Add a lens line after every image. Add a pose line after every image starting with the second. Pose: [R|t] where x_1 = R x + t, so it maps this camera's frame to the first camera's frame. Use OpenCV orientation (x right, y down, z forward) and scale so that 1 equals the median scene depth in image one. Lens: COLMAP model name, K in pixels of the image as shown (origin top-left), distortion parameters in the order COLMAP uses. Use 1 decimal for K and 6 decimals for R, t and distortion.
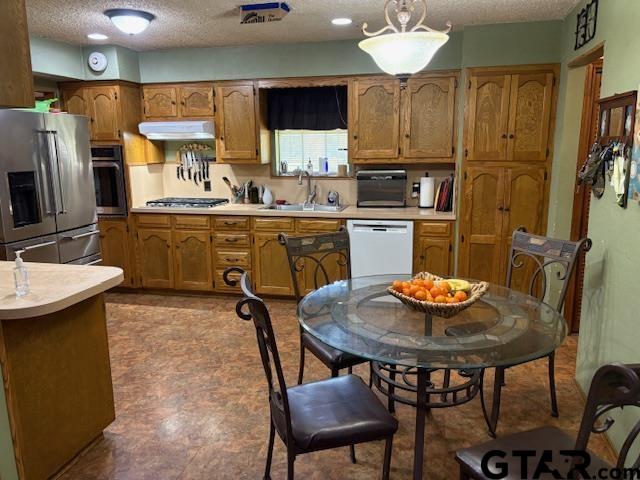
lens RADIAL K [[497.1, 0, 323.5], [0, 497.1, 240.3], [0, 0, 1]] dist [0.041244, -0.014832]
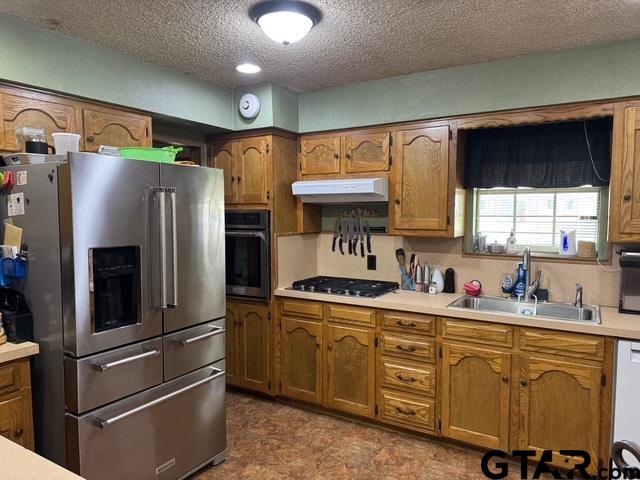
lens RADIAL K [[449.7, 0, 319.9], [0, 449.7, 242.4], [0, 0, 1]] dist [0.044924, -0.027927]
pose [[0.952226, 0.029742, -0.303941, -0.119956], [-0.066097, 0.991728, -0.110033, -0.071007], [0.298154, 0.124866, 0.946315, 0.385843]]
